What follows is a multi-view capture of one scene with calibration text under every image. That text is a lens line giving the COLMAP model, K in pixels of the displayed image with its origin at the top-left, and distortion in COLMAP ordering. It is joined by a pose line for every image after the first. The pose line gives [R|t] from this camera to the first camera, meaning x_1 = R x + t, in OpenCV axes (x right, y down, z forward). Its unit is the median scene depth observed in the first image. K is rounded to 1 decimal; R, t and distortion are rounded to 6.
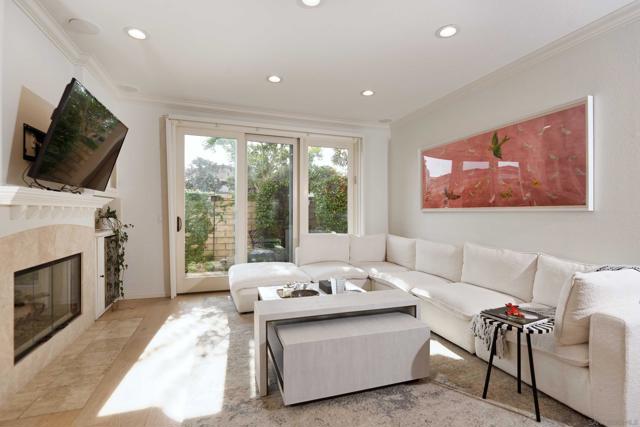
lens RADIAL K [[294.3, 0, 314.9], [0, 294.3, 211.2], [0, 0, 1]] dist [-0.002714, -0.000943]
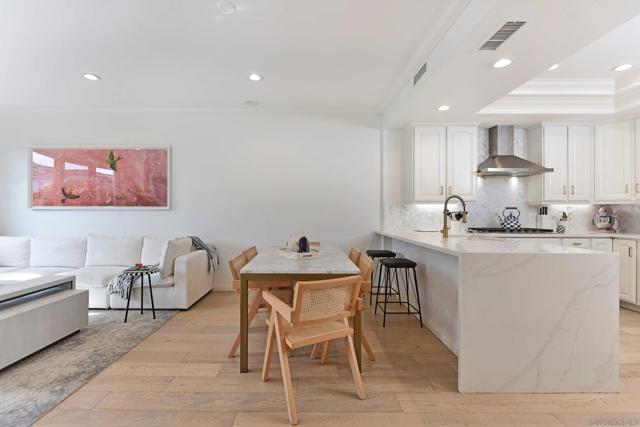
lens RADIAL K [[307.0, 0, 307.1], [0, 307.0, 207.6], [0, 0, 1]] dist [-0.010884, -0.000654]
pose [[0.322048, 0.008608, 0.946684, -0.372803], [-0.005780, 0.999958, -0.007127, -0.002336], [-0.946706, -0.003177, 0.322084, -0.267282]]
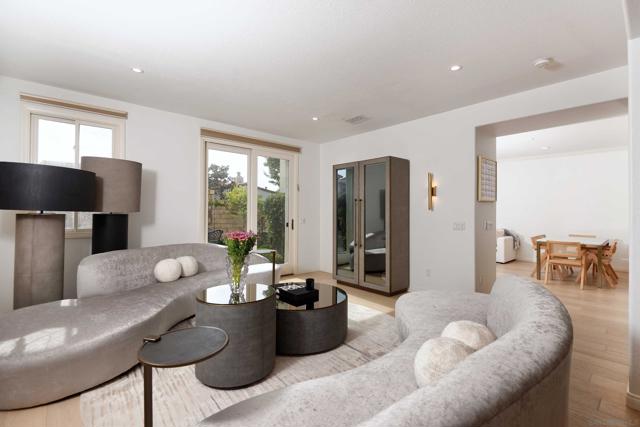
lens RADIAL K [[294.3, 0, 314.9], [0, 294.3, 211.2], [0, 0, 1]] dist [-0.002714, -0.000943]
pose [[0.920189, 0.006387, 0.391423, -1.551920], [-0.005975, 0.999980, -0.002272, -0.015599], [-0.391430, -0.000248, 0.920208, -0.930072]]
